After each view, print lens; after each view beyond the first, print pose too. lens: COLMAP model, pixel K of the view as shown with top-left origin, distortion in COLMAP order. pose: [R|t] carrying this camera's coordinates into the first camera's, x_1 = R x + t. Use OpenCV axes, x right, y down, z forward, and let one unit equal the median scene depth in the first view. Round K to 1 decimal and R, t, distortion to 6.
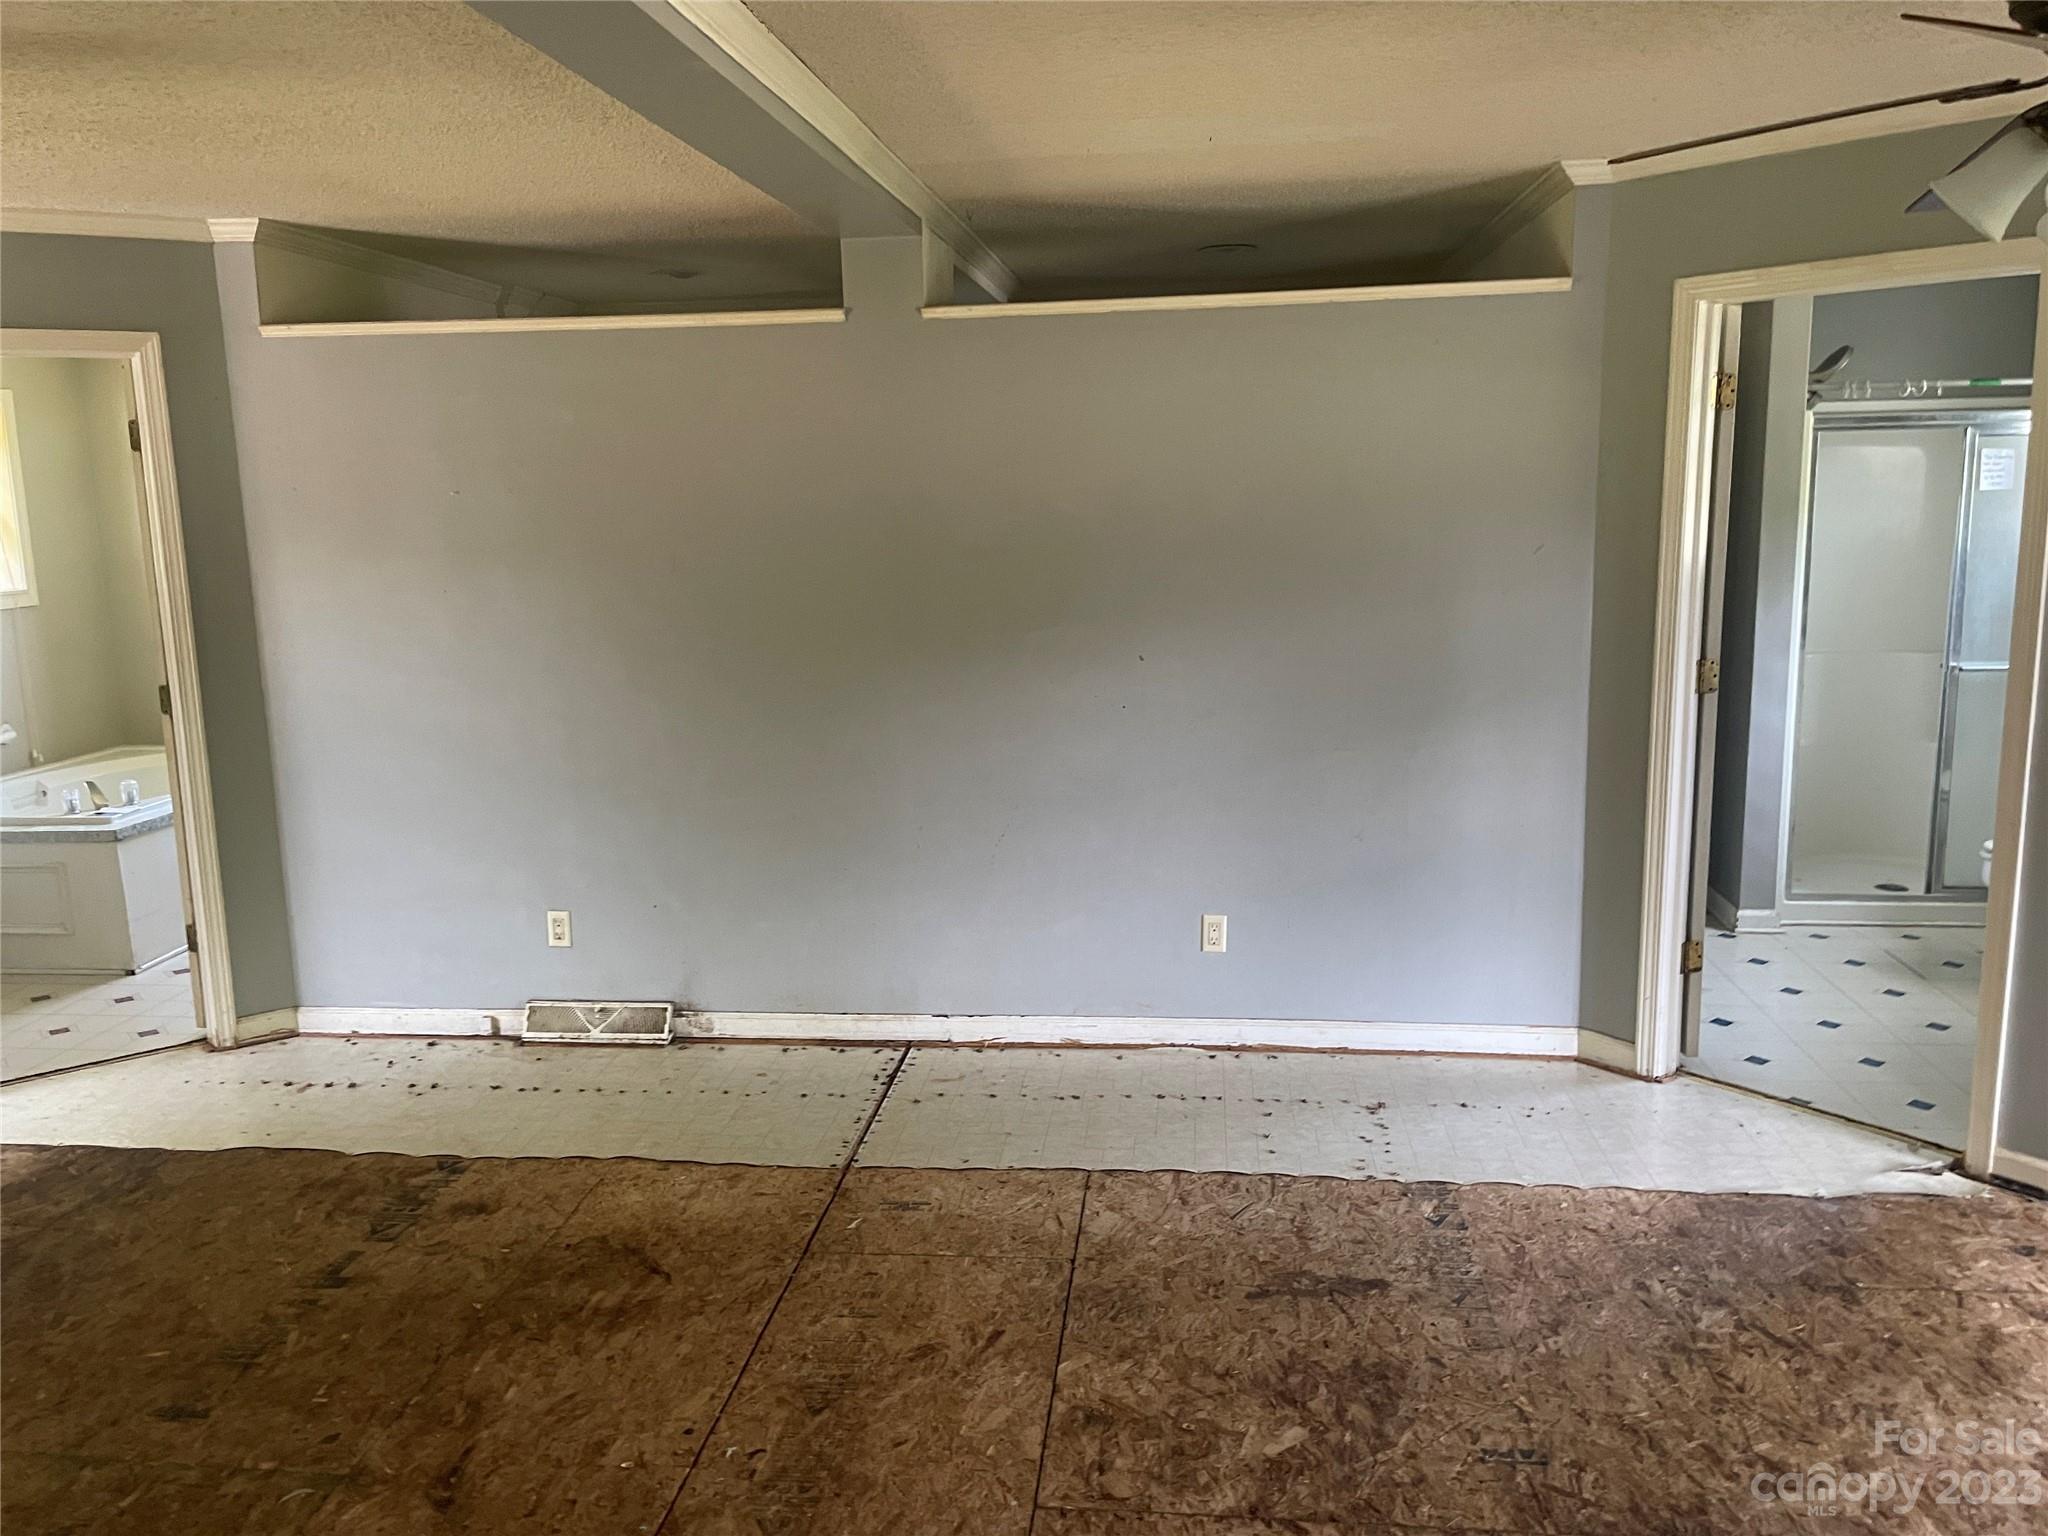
lens RADIAL K [[1544.6, 0, 1025.6], [0, 1544.6, 752.8], [0, 0, 1]] dist [0.079541, -0.093246]
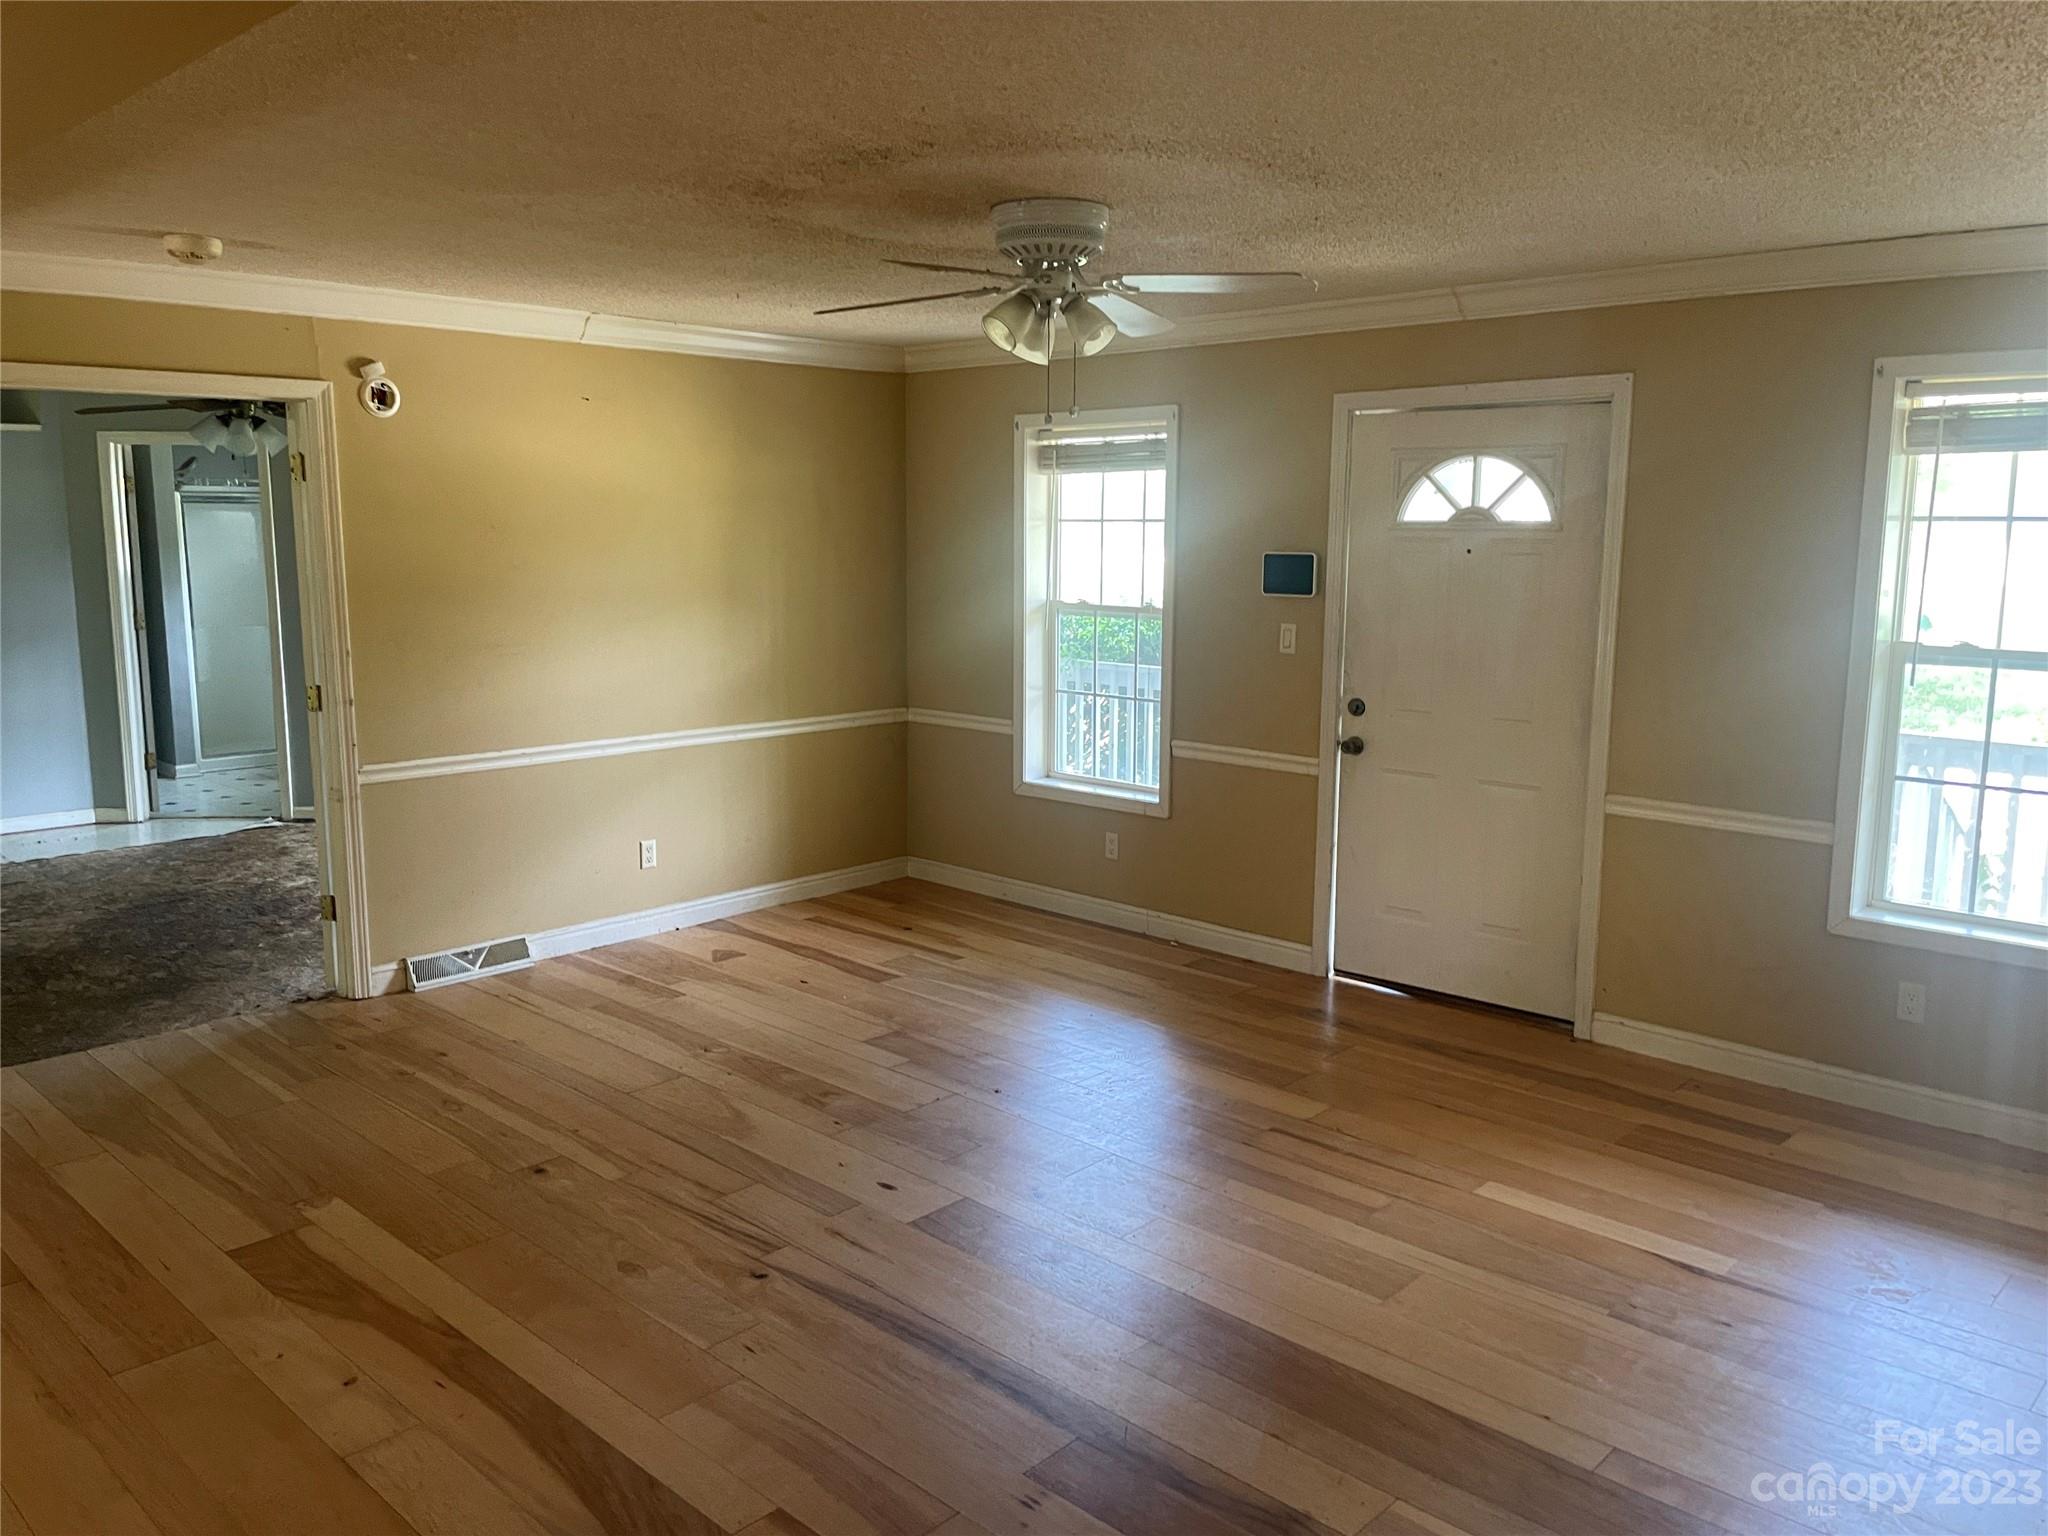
lens RADIAL K [[1544.6, 0, 1025.6], [0, 1544.6, 752.8], [0, 0, 1]] dist [0.079541, -0.093246]
pose [[0.599799, -0.092592, 0.794775, -0.501772], [0.120016, 0.992456, 0.025048, 0.202420], [-0.791099, 0.080362, 0.606387, -1.117125]]
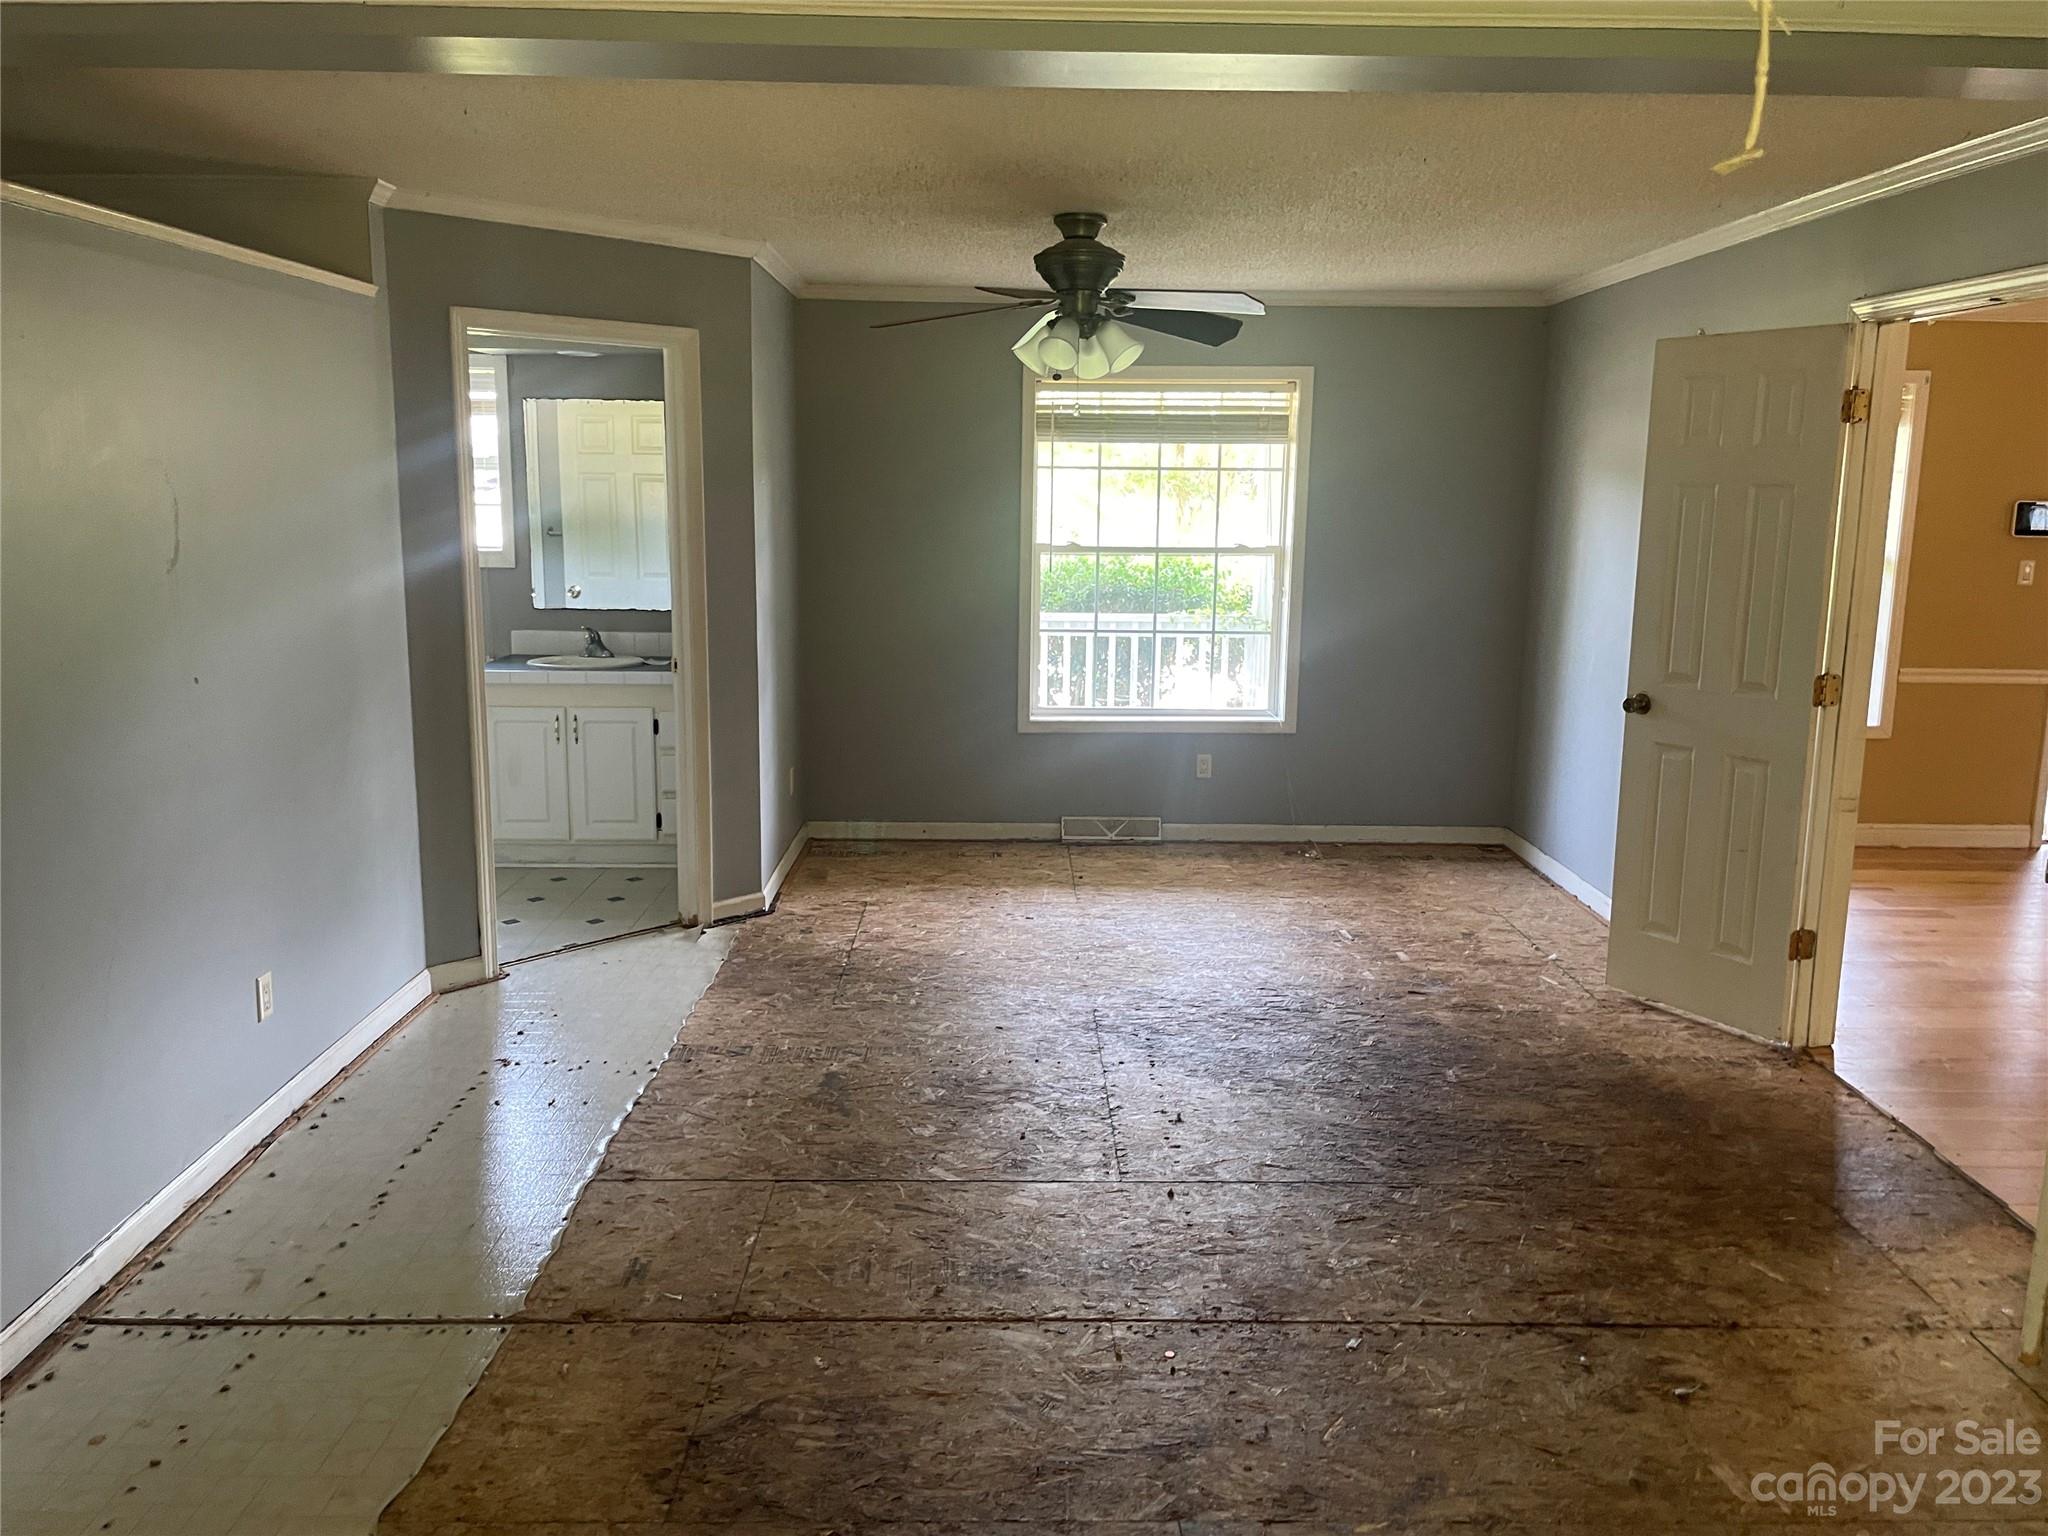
lens RADIAL K [[1544.6, 0, 1025.6], [0, 1544.6, 752.8], [0, 0, 1]] dist [0.079541, -0.093246]
pose [[-0.124843, -0.152176, 0.980437, -0.777777], [0.165932, 0.971048, 0.171847, -0.093910], [-0.978203, 0.184140, -0.095978, 0.677383]]
